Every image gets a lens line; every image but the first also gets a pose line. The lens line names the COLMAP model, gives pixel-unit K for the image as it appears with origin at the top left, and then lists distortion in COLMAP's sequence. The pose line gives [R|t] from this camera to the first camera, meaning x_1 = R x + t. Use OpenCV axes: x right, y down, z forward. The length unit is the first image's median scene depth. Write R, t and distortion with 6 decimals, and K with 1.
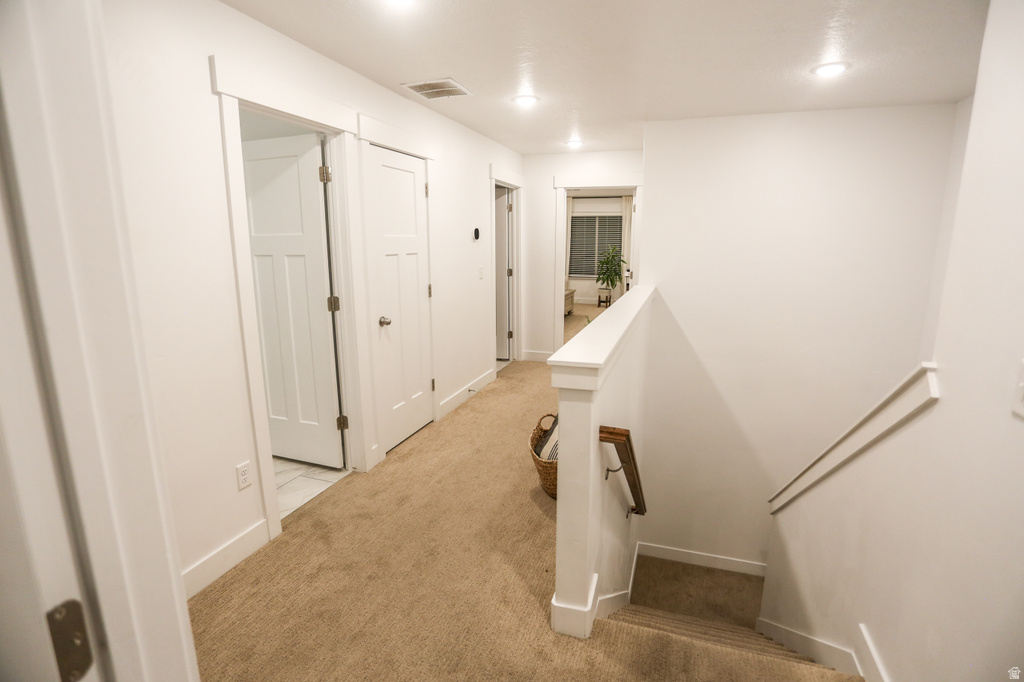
lens RADIAL K [[494.0, 0, 512.0], [0, 494.0, 341.0], [0, 0, 1]] dist [-0.080053, 0.032786]
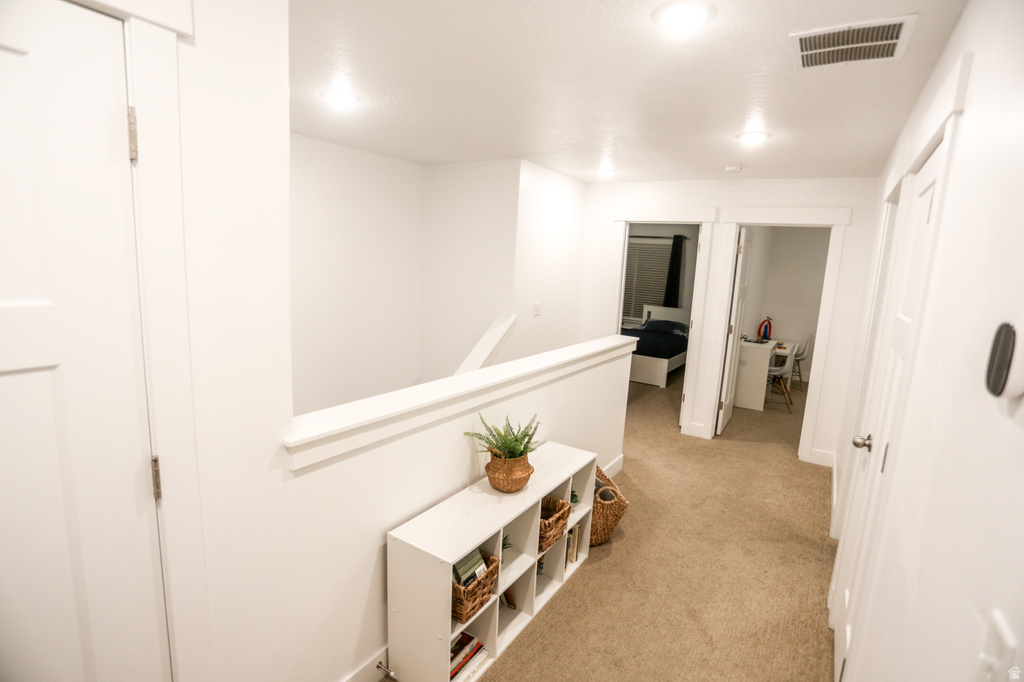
lens RADIAL K [[494.0, 0, 512.0], [0, 494.0, 341.0], [0, 0, 1]] dist [-0.080053, 0.032786]
pose [[-0.968147, -0.094467, 0.231878, 0.068867], [-0.006871, 0.935769, 0.352546, -0.445198], [-0.250288, 0.339723, -0.906611, 1.899929]]
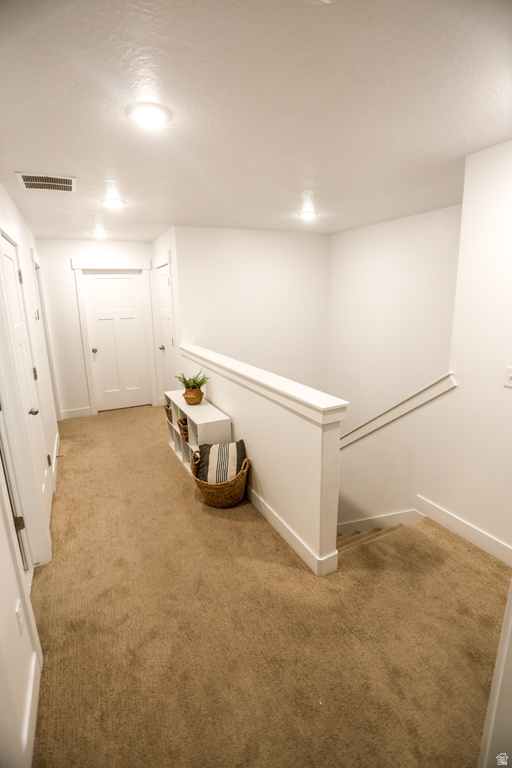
lens RADIAL K [[370.5, 0, 256.0], [0, 370.5, 384.0], [0, 0, 1]] dist [-0.080053, 0.032786]
pose [[0.703375, -0.179934, 0.687668, -0.499089], [0.161950, 0.982553, 0.091444, -0.102052], [-0.692125, 0.047048, 0.720243, 0.176459]]
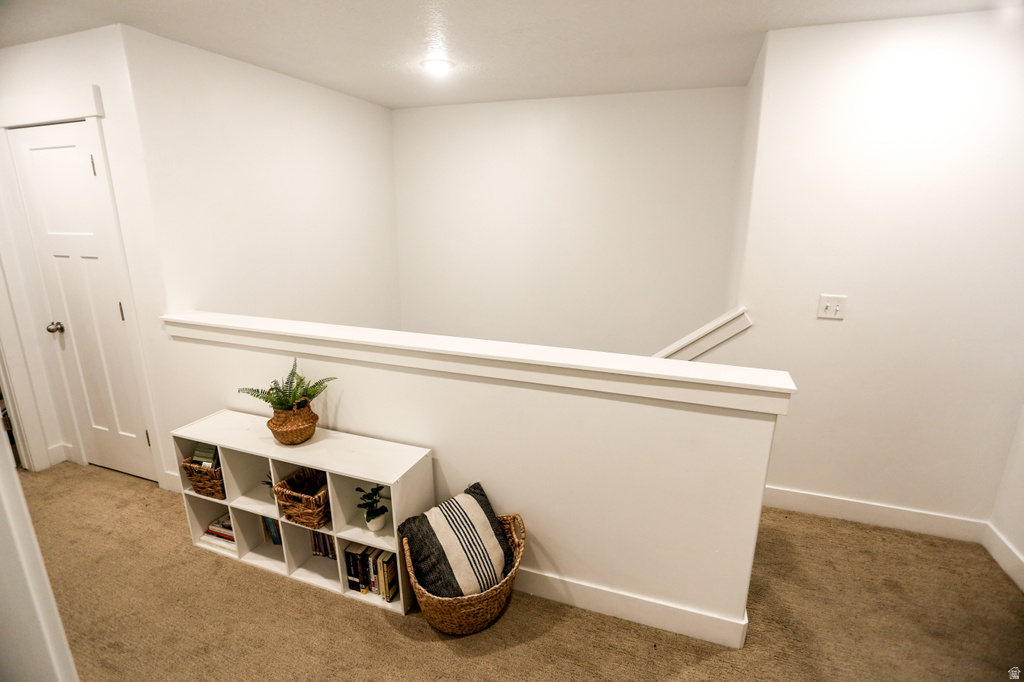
lens RADIAL K [[494.0, 0, 512.0], [0, 494.0, 341.0], [0, 0, 1]] dist [-0.080053, 0.032786]
pose [[0.011676, -0.253454, 0.967277, -0.470458], [0.191493, 0.950006, 0.246617, -0.223862], [-0.981424, 0.182348, 0.059627, 0.855609]]
